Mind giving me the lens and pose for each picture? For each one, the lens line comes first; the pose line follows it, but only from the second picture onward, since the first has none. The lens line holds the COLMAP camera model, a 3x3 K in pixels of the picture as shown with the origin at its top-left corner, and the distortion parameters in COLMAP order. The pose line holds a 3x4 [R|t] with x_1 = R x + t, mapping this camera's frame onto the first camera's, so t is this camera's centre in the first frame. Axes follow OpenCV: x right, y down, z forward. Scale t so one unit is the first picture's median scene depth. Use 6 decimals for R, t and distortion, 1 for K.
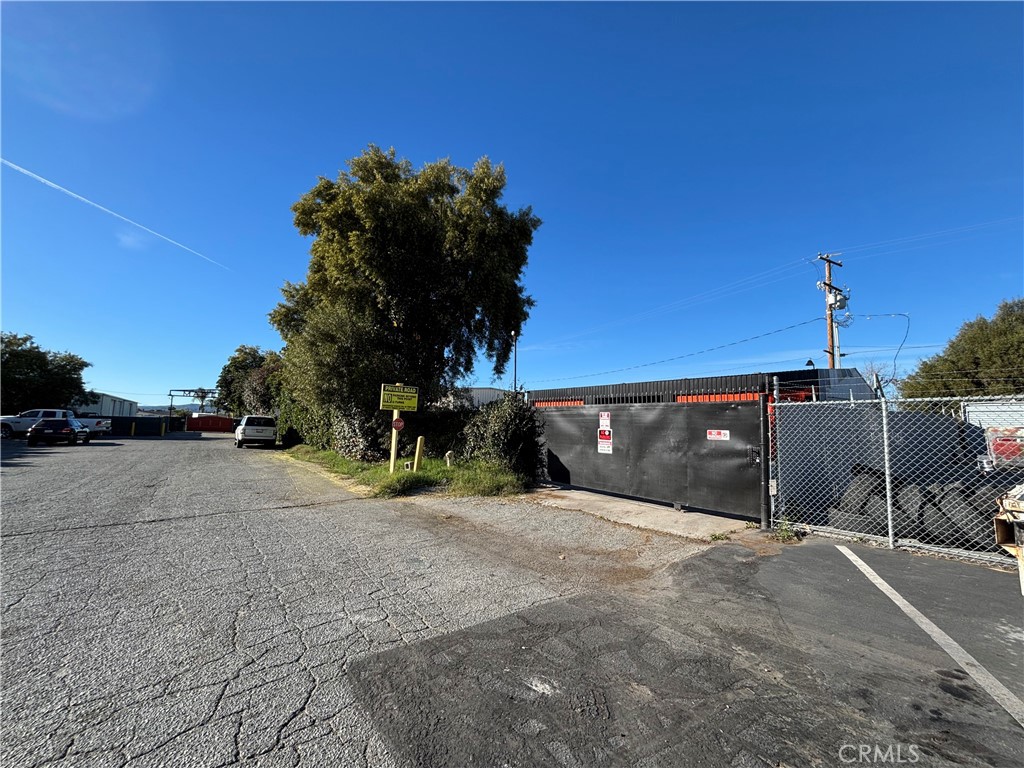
lens RADIAL K [[414.8, 0, 507.7], [0, 414.8, 382.9], [0, 0, 1]] dist [0.003550, -0.000037]
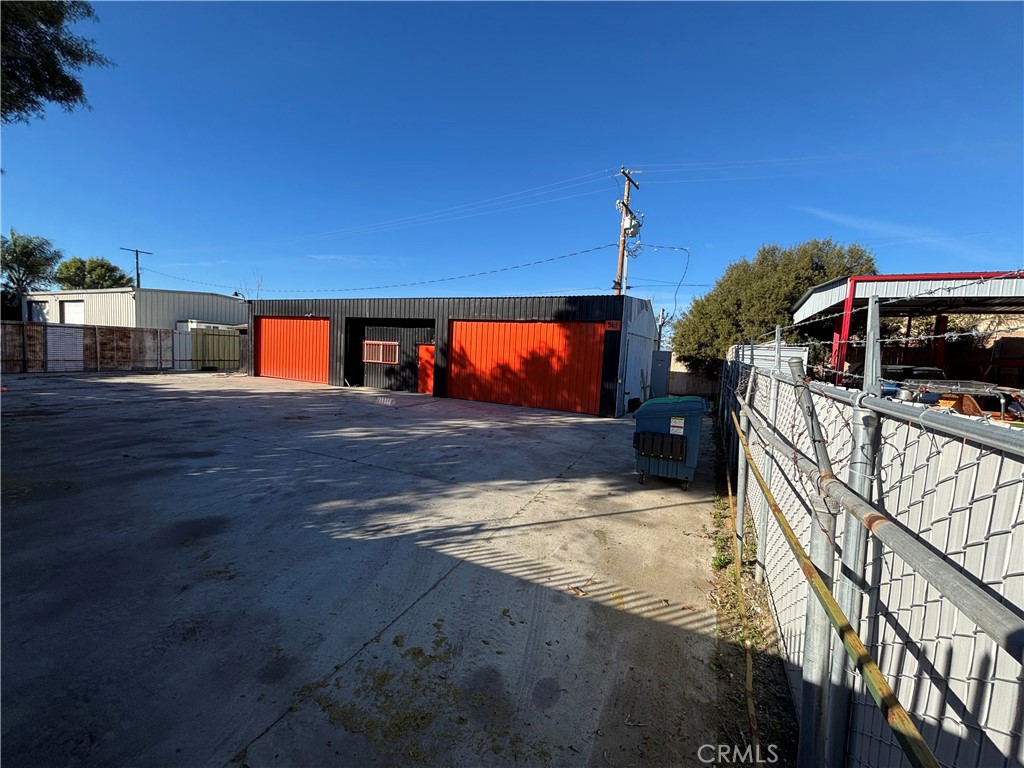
lens RADIAL K [[414.8, 0, 507.7], [0, 414.8, 382.9], [0, 0, 1]] dist [0.003550, -0.000037]
pose [[0.897603, -0.007960, 0.440732, 0.284594], [-0.074773, 0.982598, 0.170031, 0.012301], [-0.434416, -0.185575, 0.881388, 0.496709]]
